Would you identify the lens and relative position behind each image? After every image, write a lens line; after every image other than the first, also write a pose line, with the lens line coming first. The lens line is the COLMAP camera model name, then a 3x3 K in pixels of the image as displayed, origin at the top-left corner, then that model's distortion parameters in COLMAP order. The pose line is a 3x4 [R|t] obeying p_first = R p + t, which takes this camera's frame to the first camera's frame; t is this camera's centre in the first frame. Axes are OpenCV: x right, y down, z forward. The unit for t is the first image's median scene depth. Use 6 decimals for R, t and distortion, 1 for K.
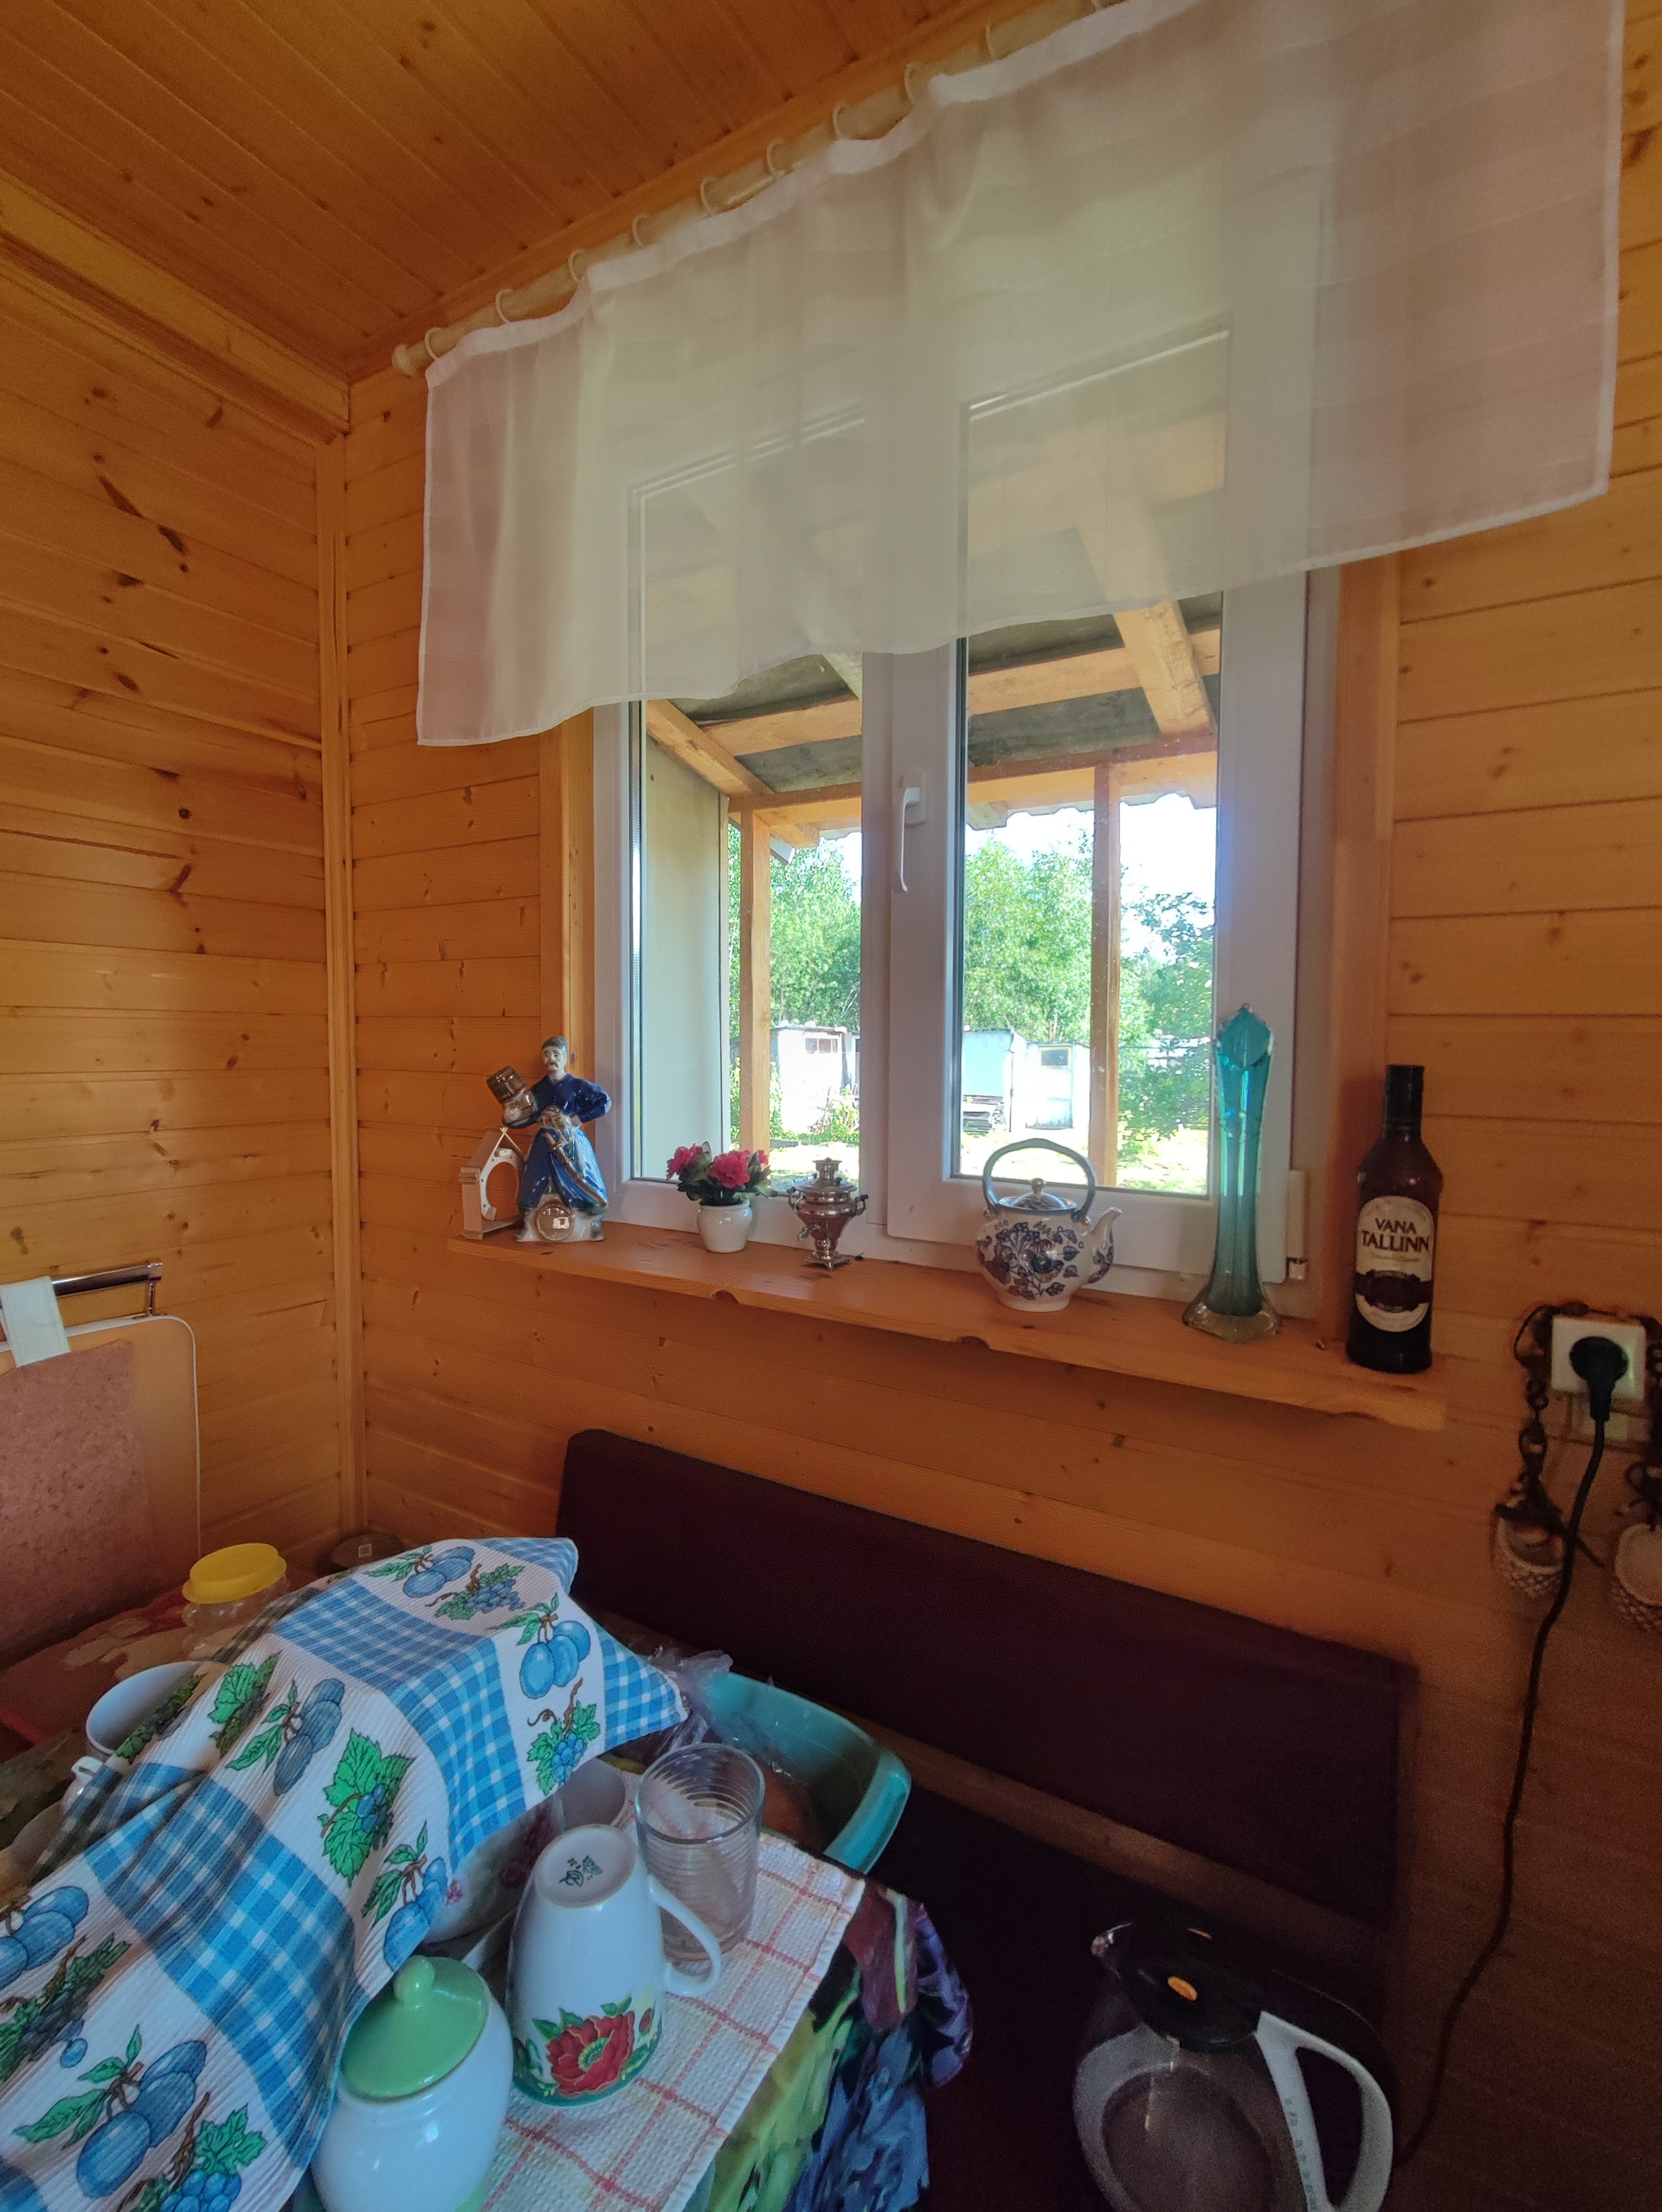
lens RADIAL K [[992.9, 0, 835.3], [0, 992.9, 1103.3], [0, 0, 1]] dist [-0.001584, -0.000920]
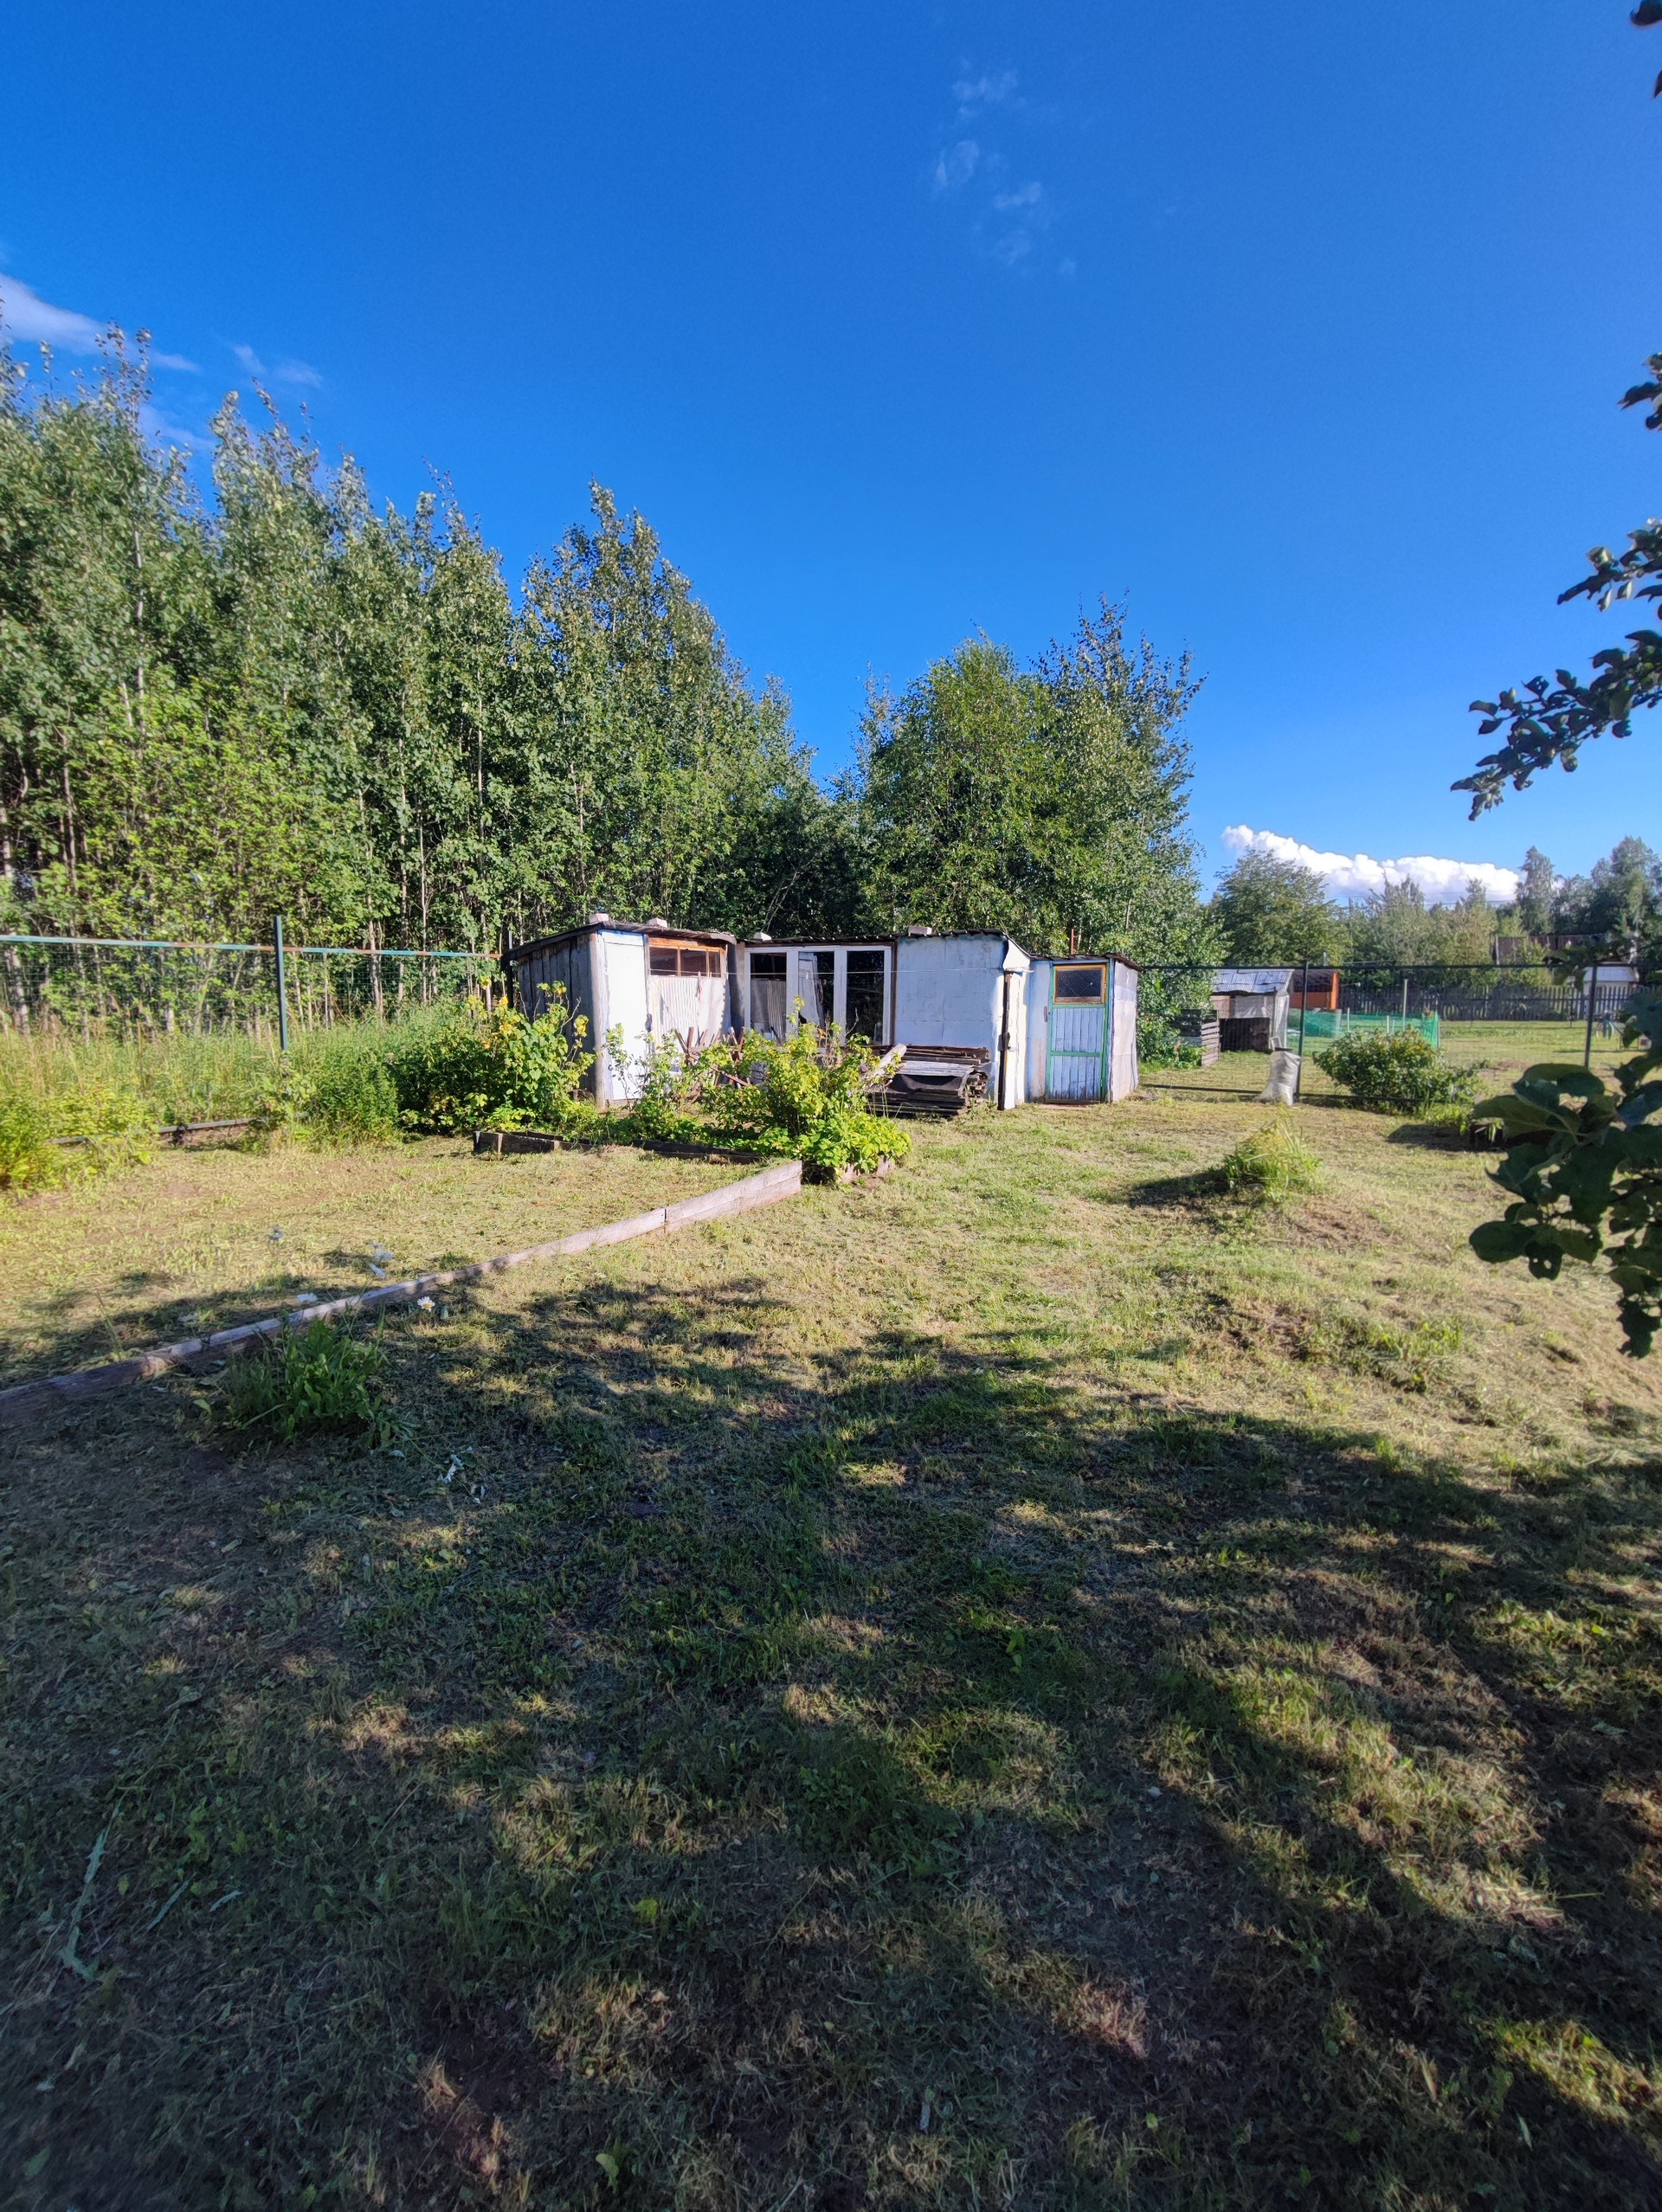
lens RADIAL K [[992.9, 0, 834.5], [0, 992.9, 1089.6], [0, 0, 1]] dist [-0.001584, -0.000920]
pose [[0.999786, 0.005214, -0.020011, 0.087130], [-0.004373, 0.999116, 0.041814, -0.006975], [0.020211, -0.041718, 0.998925, 0.399872]]
